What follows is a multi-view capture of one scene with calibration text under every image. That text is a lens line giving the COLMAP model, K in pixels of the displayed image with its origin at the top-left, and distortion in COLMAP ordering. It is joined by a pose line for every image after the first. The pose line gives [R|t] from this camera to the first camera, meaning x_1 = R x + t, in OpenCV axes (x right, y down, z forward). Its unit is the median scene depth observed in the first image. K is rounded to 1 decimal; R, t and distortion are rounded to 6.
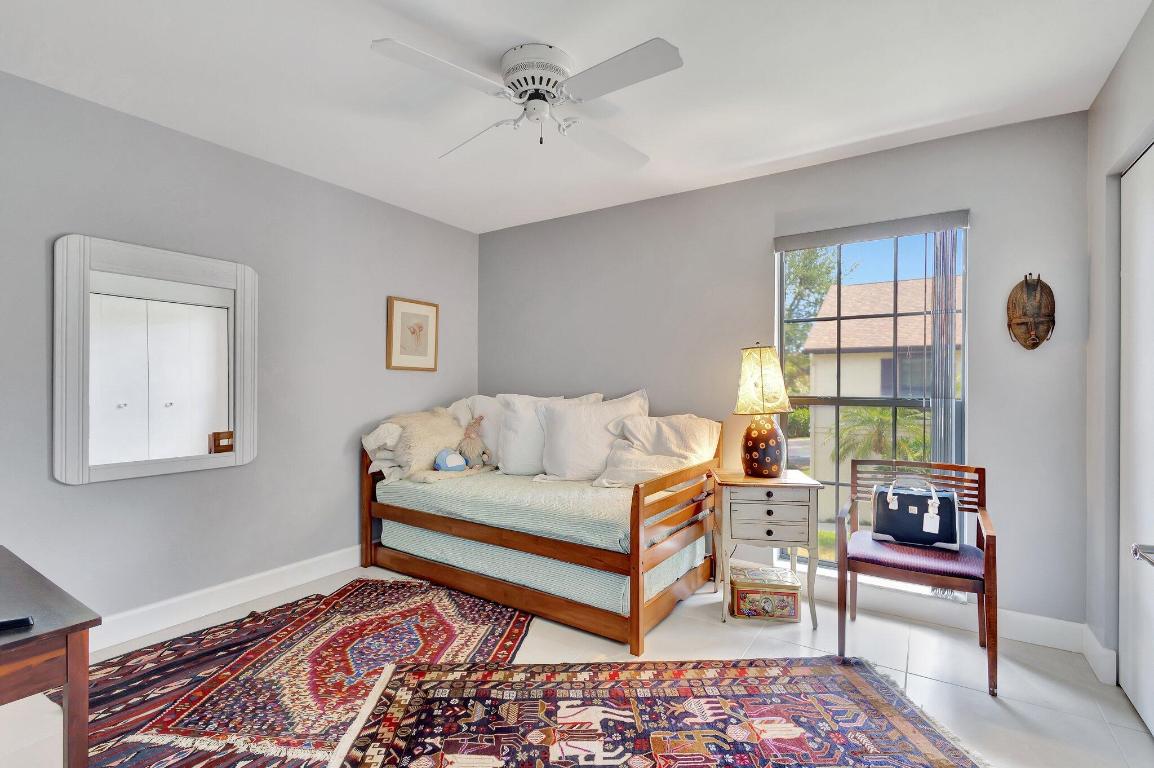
lens RADIAL K [[528.7, 0, 574.0], [0, 528.7, 382.1], [0, 0, 1]] dist [0.001700, -0.000361]
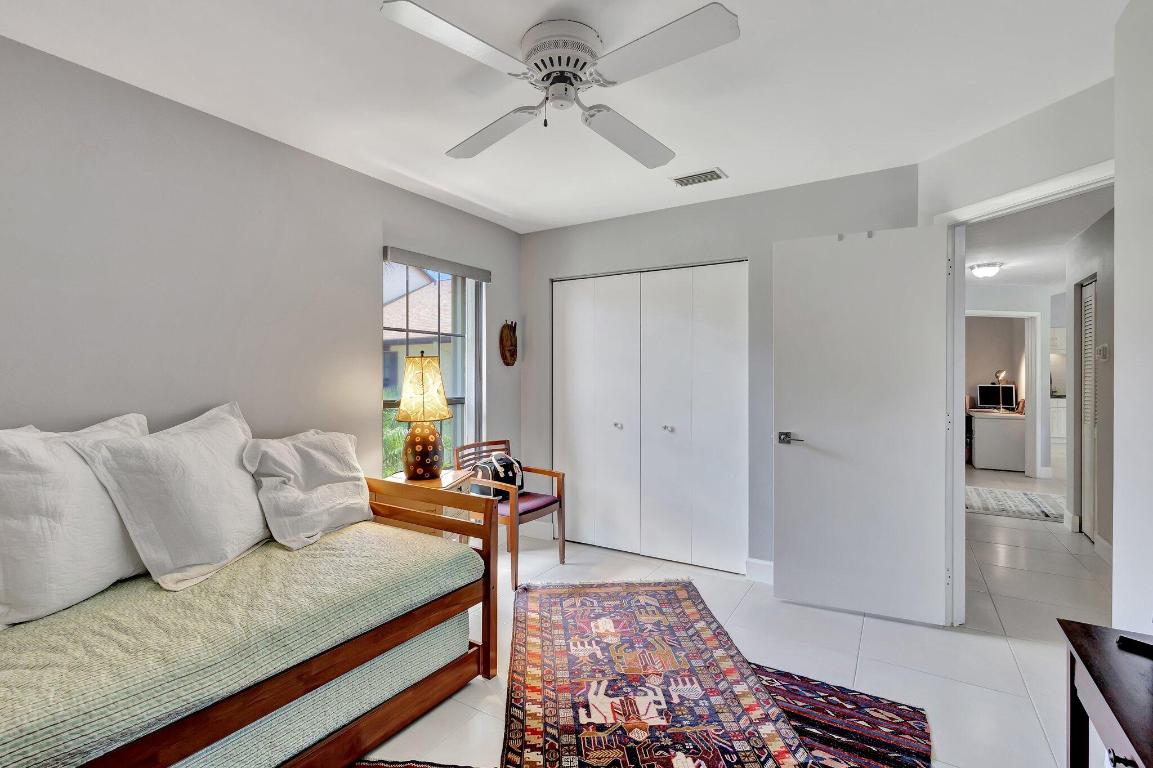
lens RADIAL K [[528.2, 0, 573.5], [0, 528.2, 382.1], [0, 0, 1]] dist [0.001700, -0.000361]
pose [[-0.032516, -0.007585, 0.999442, -1.002306], [-0.002142, 0.999969, 0.007520, -0.031252], [-0.999469, -0.001896, -0.032531, 1.052882]]
